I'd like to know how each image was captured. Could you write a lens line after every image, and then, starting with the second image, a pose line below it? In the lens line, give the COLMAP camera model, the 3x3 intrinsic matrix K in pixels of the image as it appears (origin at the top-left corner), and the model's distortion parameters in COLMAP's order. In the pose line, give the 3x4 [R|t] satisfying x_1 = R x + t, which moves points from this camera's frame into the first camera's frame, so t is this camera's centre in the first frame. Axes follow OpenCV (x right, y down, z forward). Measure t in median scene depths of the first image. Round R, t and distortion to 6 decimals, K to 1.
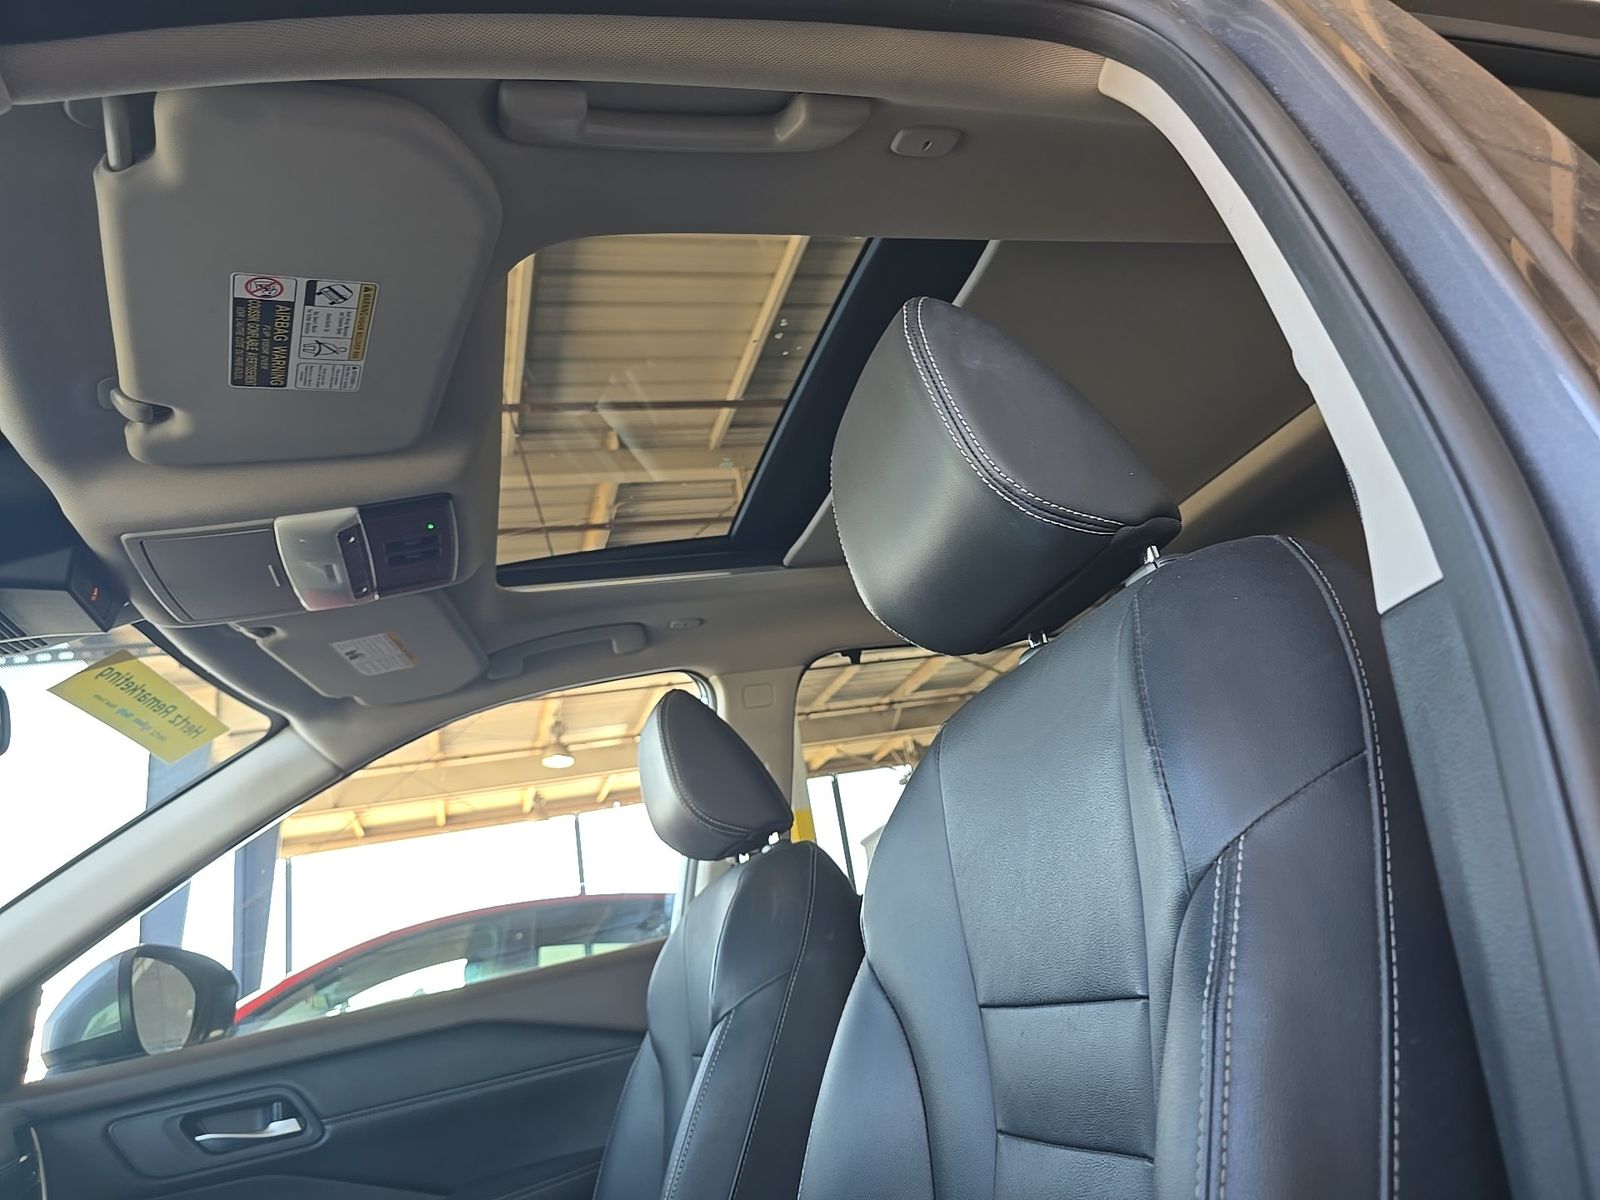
lens RADIAL K [[1080.0, 0, 827.3], [0, 1080.0, 598.6], [0, 0, 1]] dist [0.036279, -0.051874]
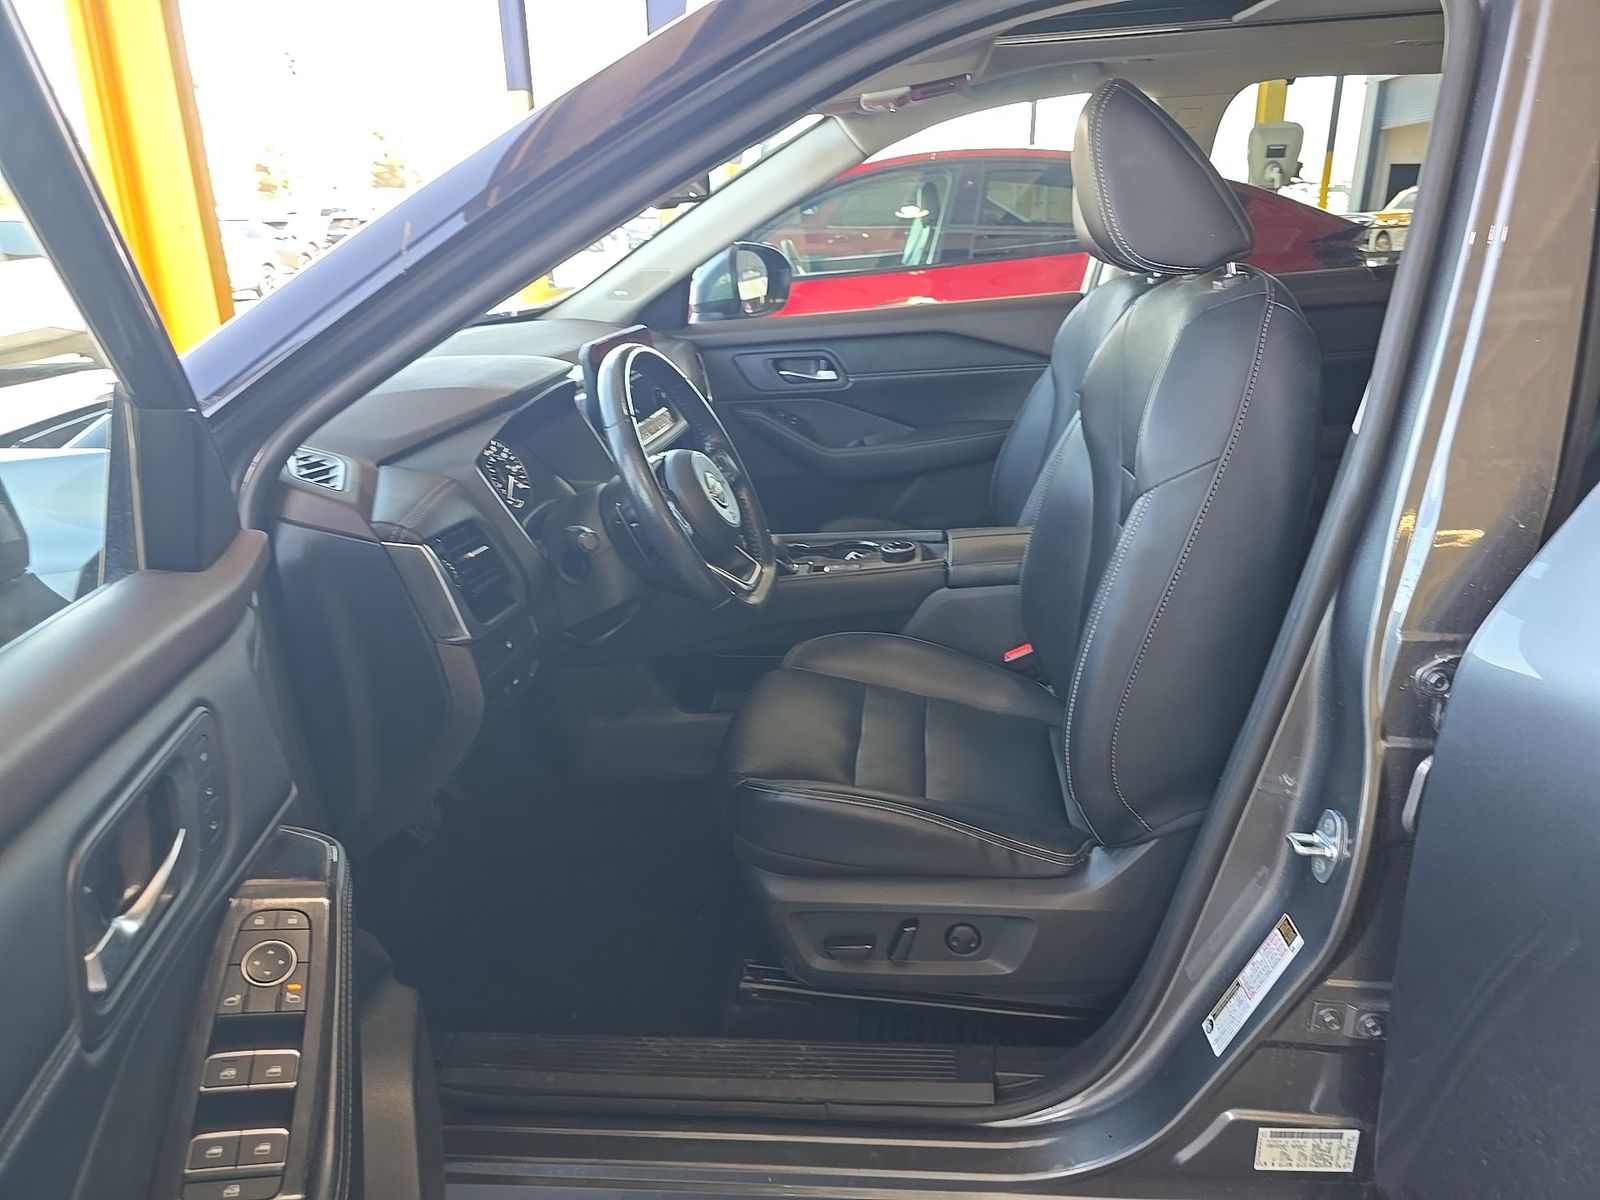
lens RADIAL K [[1080.0, 0, 827.3], [0, 1080.0, 598.6], [0, 0, 1]] dist [0.036279, -0.051874]
pose [[0.917787, 0.261329, -0.298957, 0.083788], [-0.015579, 0.776019, 0.630518, -0.289165], [0.396768, -0.574023, 0.716291, -0.378993]]
